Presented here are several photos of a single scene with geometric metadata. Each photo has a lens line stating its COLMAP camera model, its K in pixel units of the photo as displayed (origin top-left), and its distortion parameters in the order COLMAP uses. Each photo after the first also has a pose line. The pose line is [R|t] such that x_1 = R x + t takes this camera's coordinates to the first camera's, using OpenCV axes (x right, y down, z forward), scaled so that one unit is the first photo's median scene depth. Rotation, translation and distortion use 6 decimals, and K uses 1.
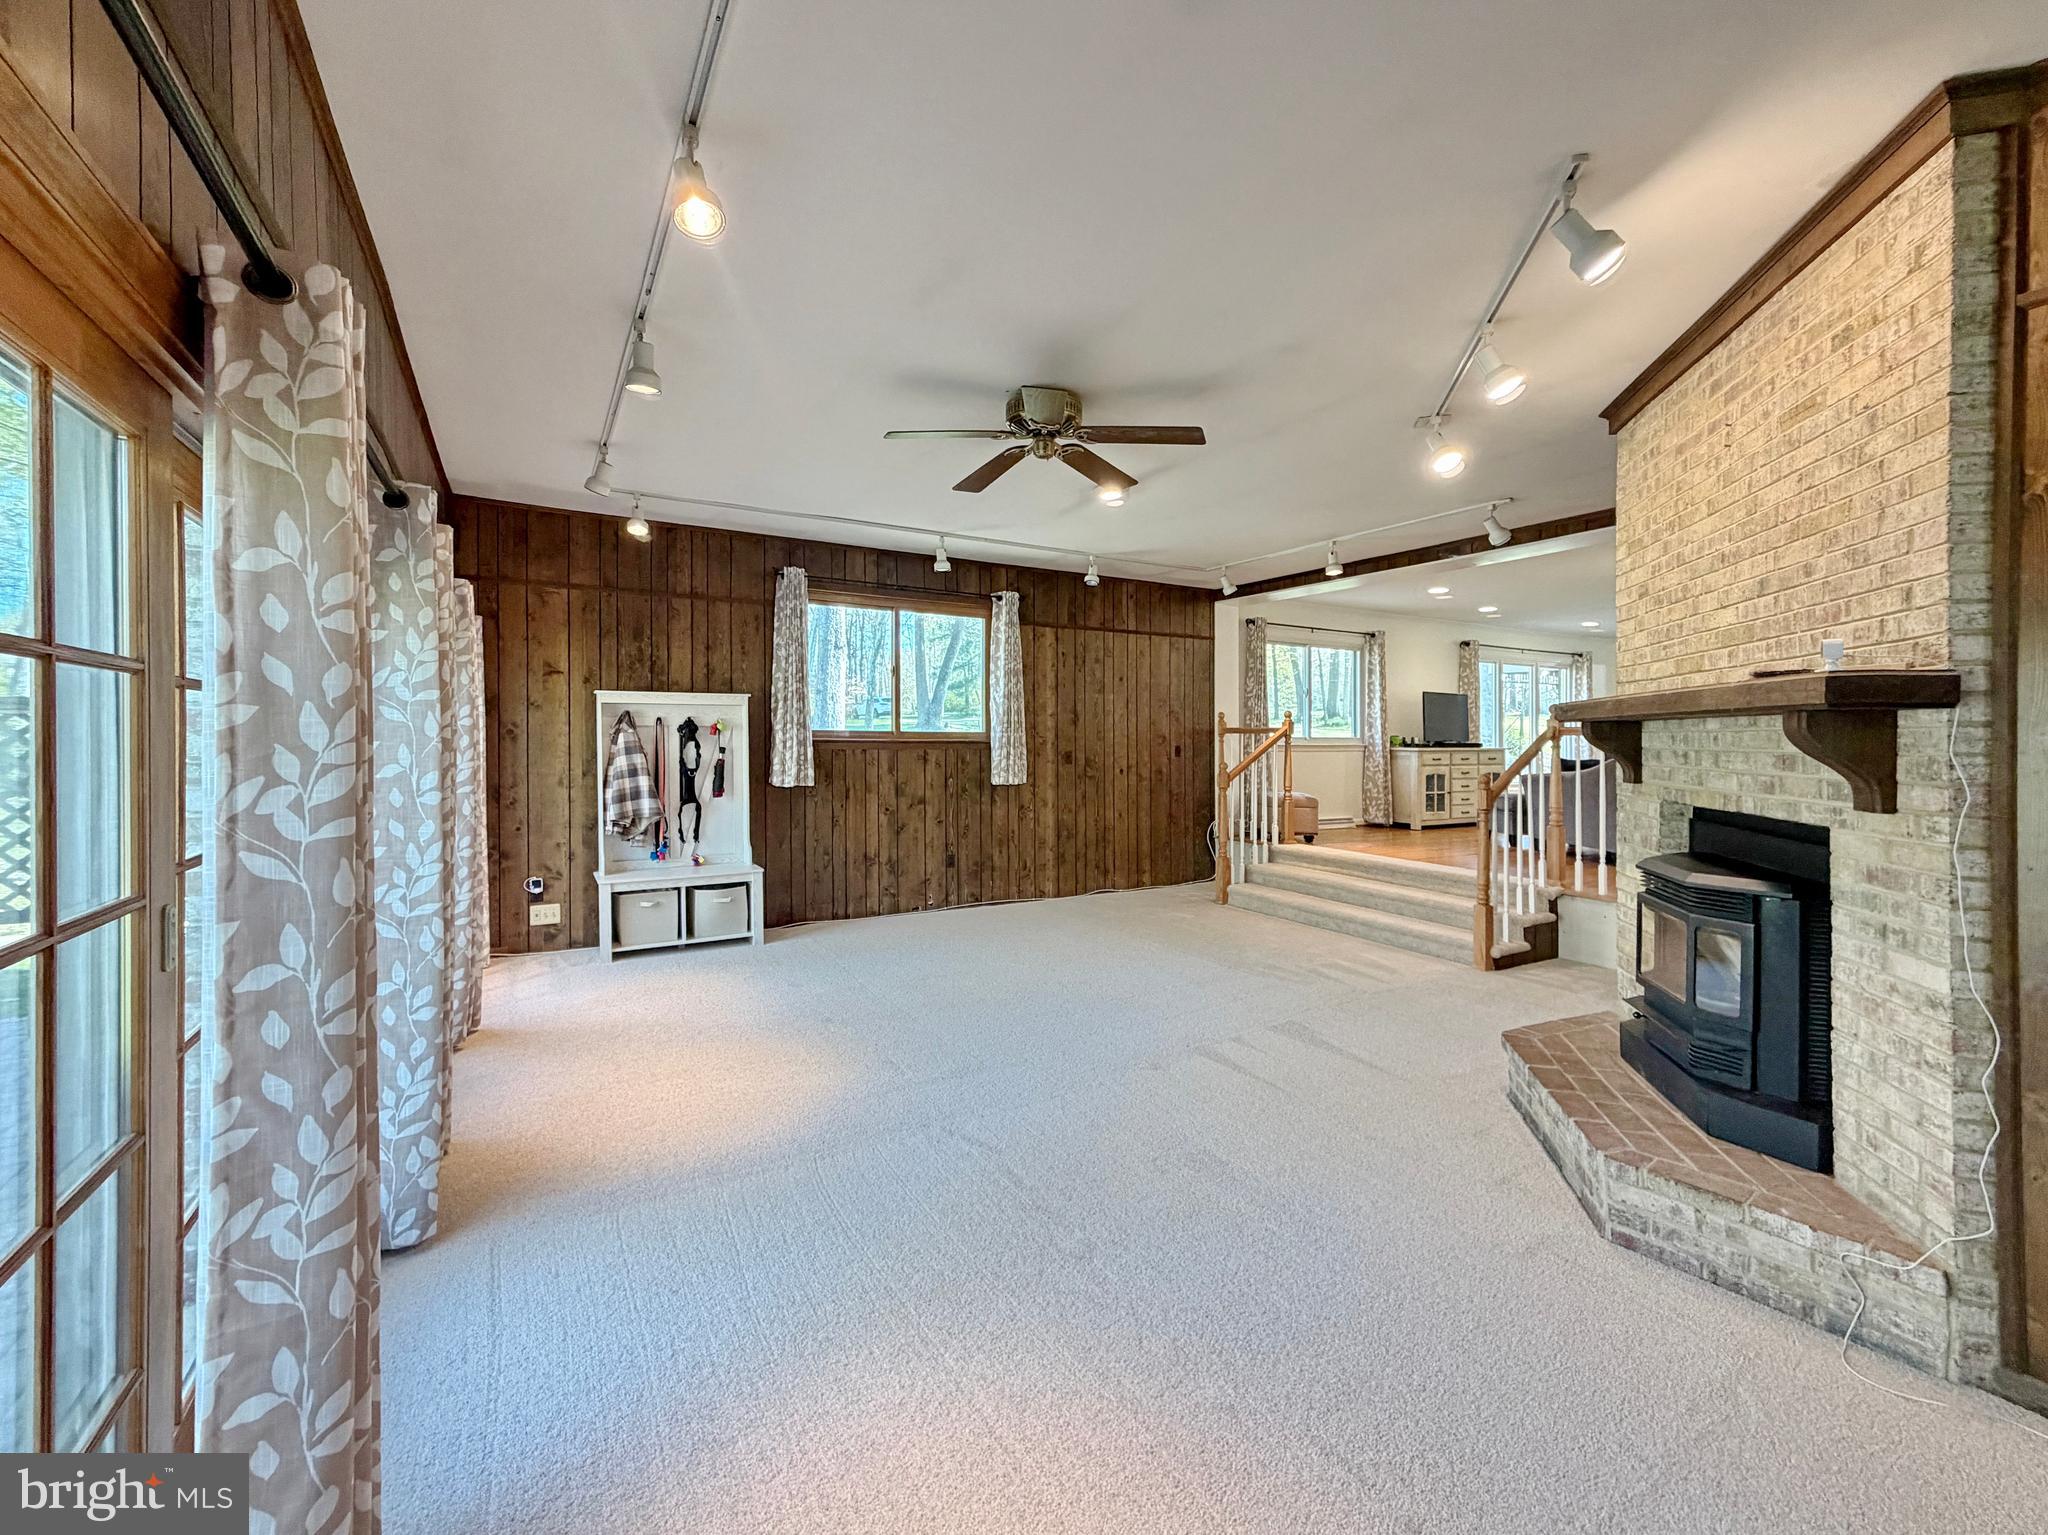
lens RADIAL K [[829.4, 0, 961.6], [0, 829.4, 728.9], [0, 0, 1]] dist [-0.000402, 0.000111]
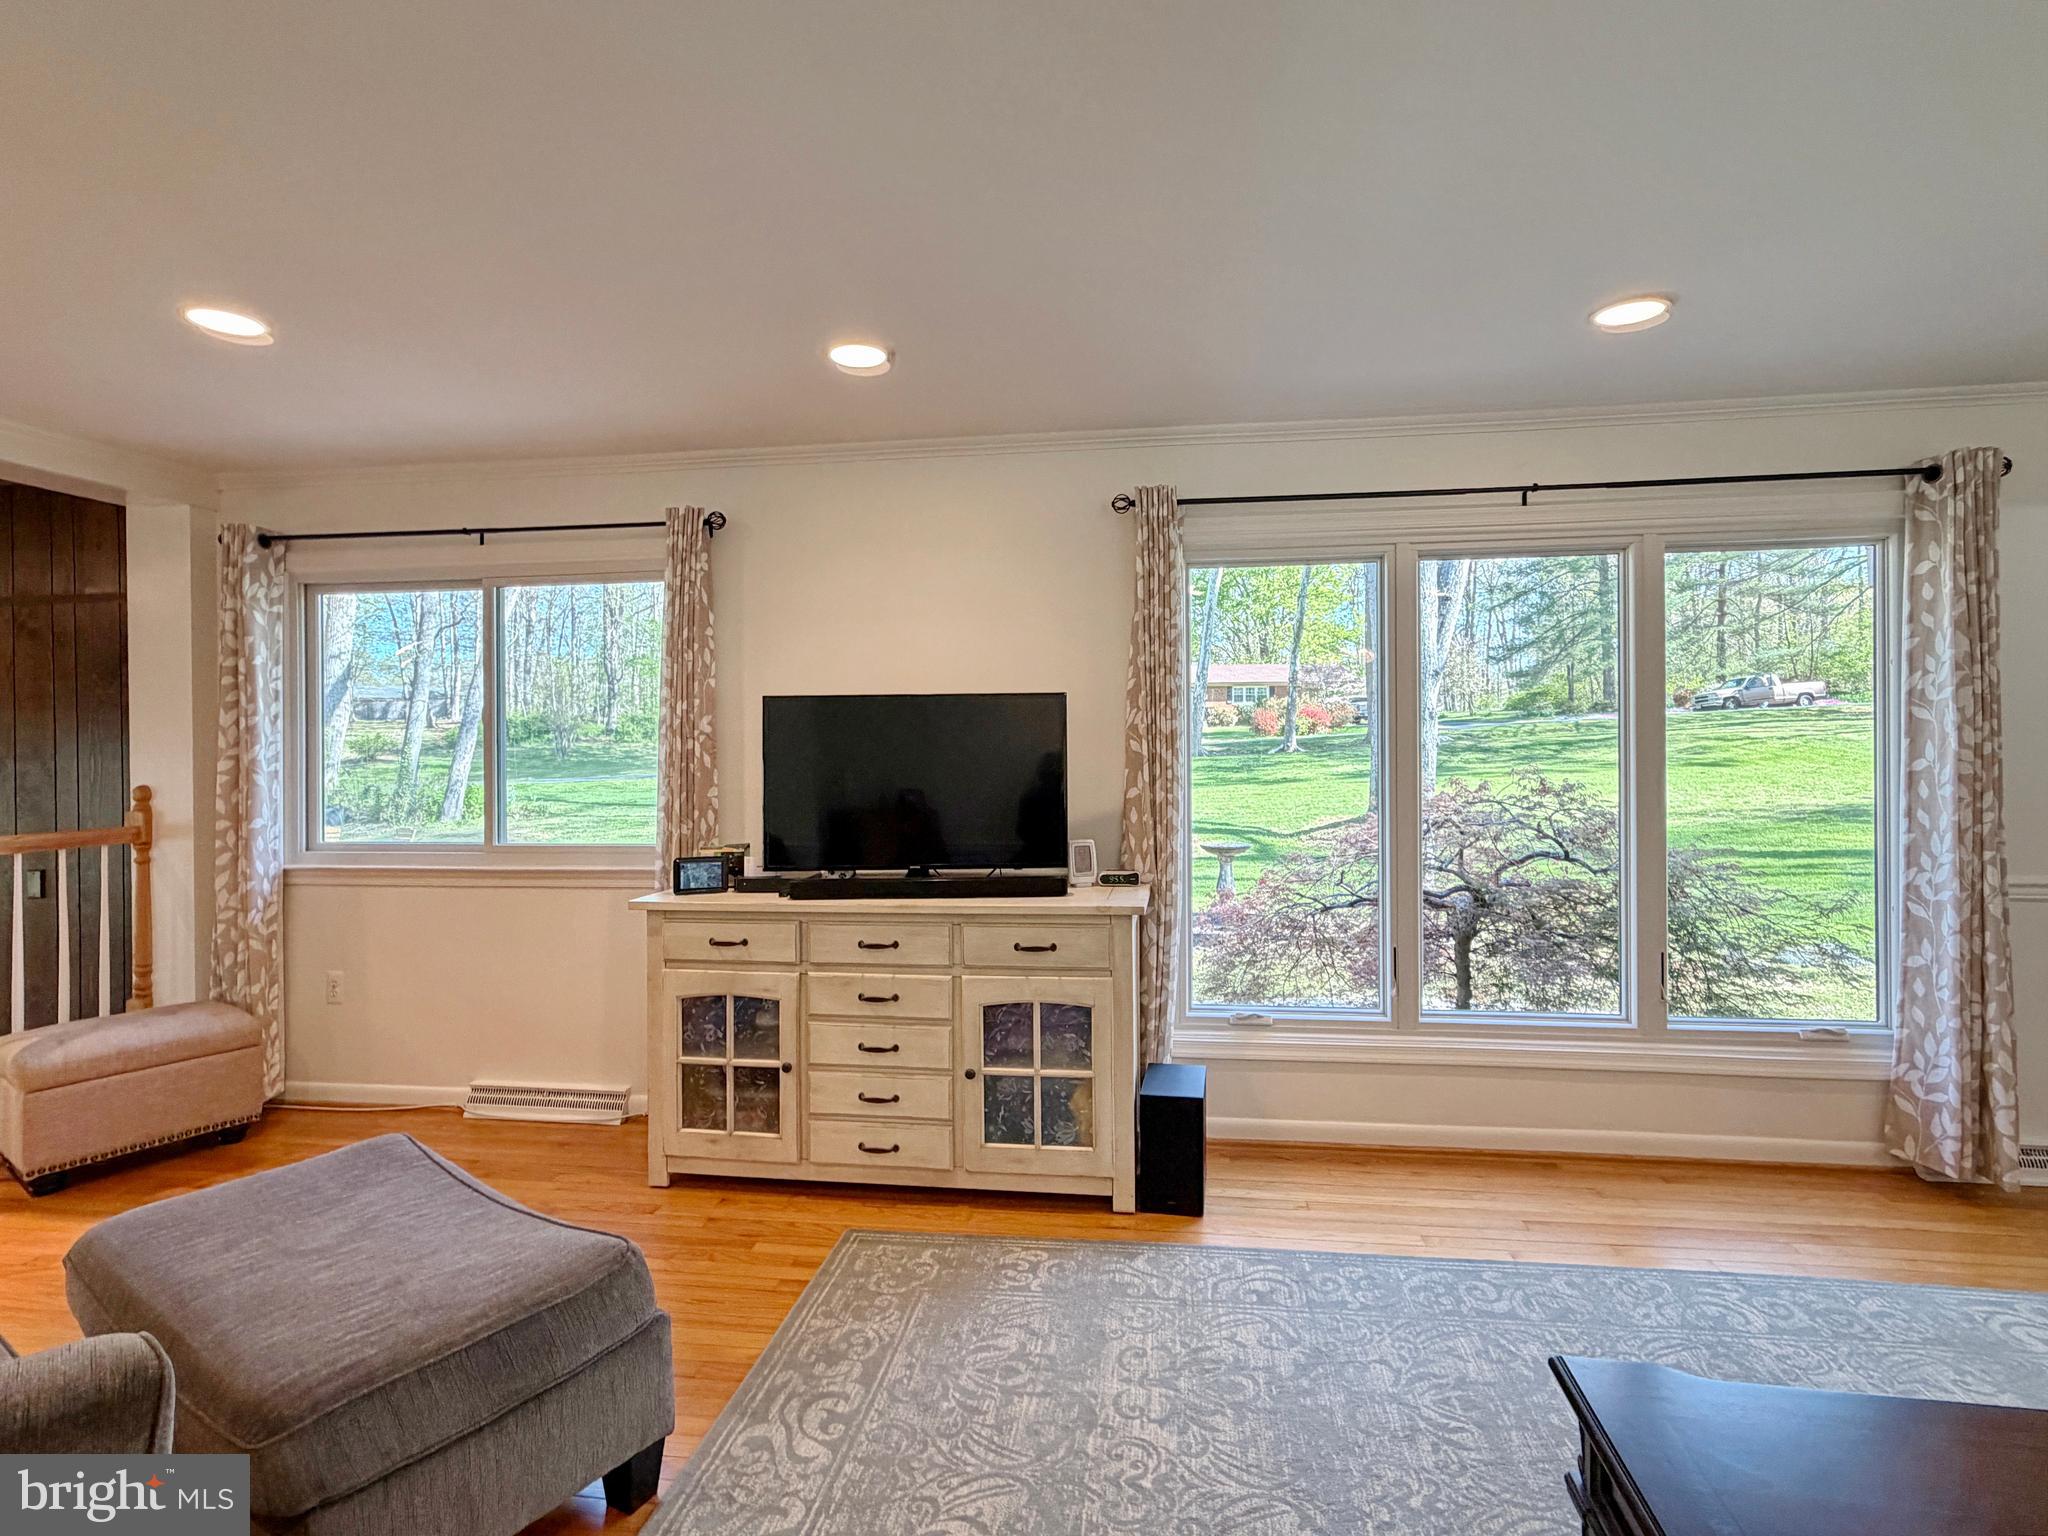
lens RADIAL K [[980.0, 0, 1042.4], [0, 980.0, 734.7], [0, 0, 1]] dist [-0.000054, -0.000079]
pose [[0.826347, -0.026042, -0.562559, 1.484153], [0.025493, 0.999636, -0.008829, -0.047490], [0.562584, -0.007046, 0.826710, 1.383311]]
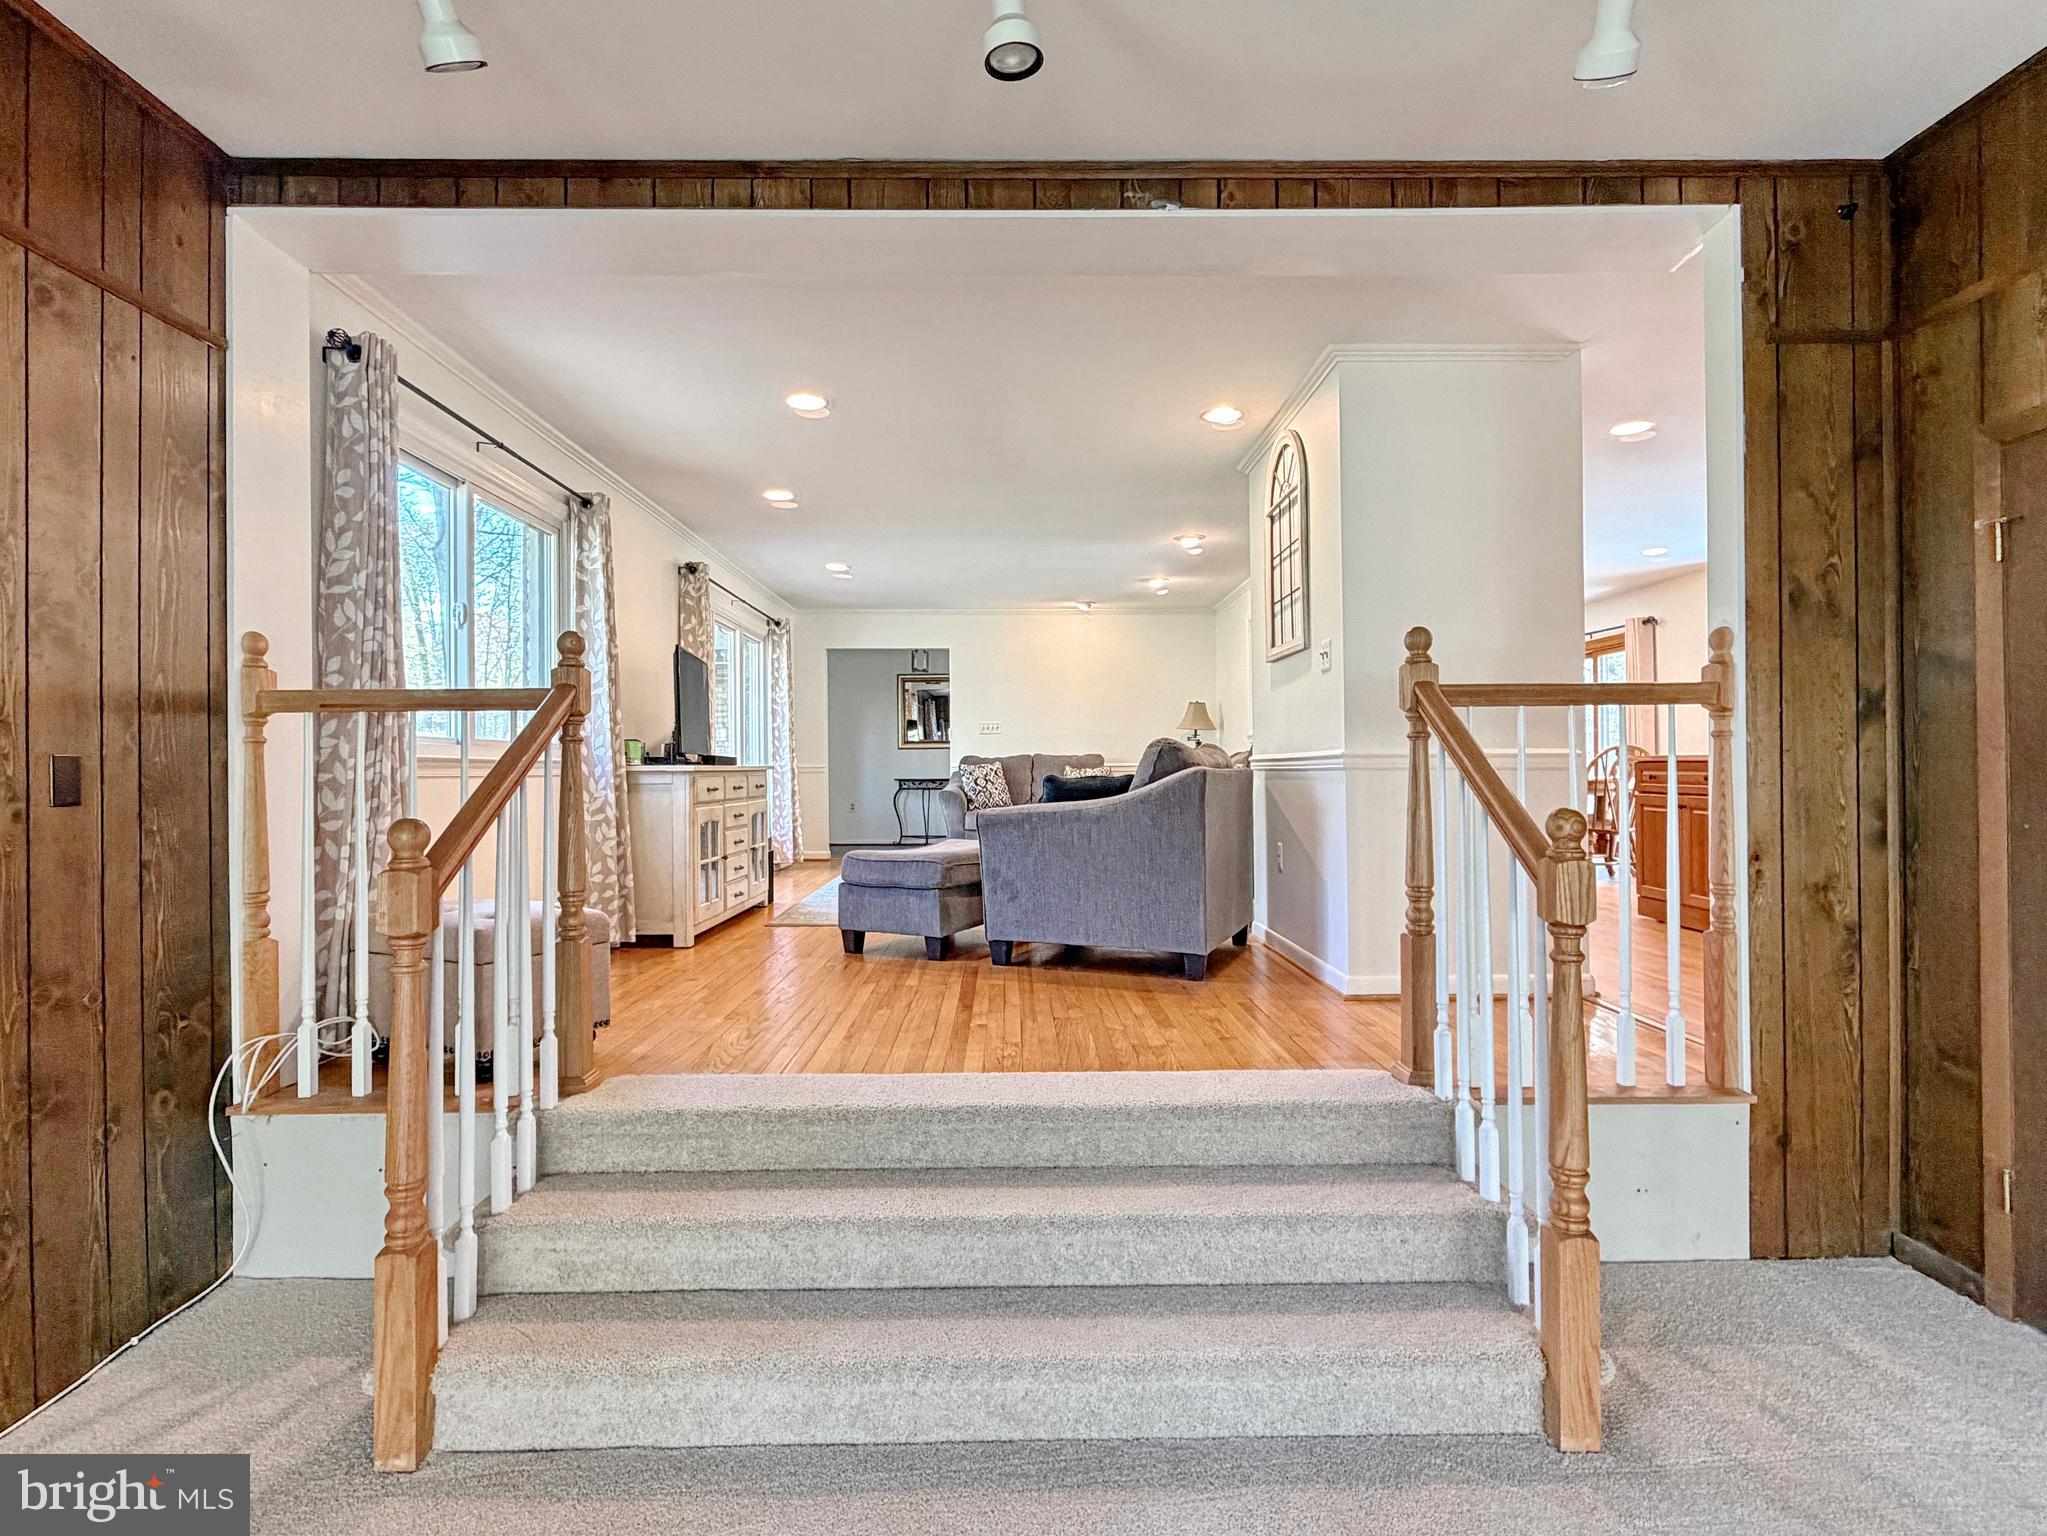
lens RADIAL K [[1061.0, 0, 1021.1], [0, 1061.0, 760.5], [0, 0, 1]] dist [-0.012576, -0.000177]
pose [[0.429149, -0.004504, 0.903223, 0.182554], [0.004421, 0.999986, 0.002886, 0.033742], [-0.903223, 0.002755, 0.429163, 1.020701]]
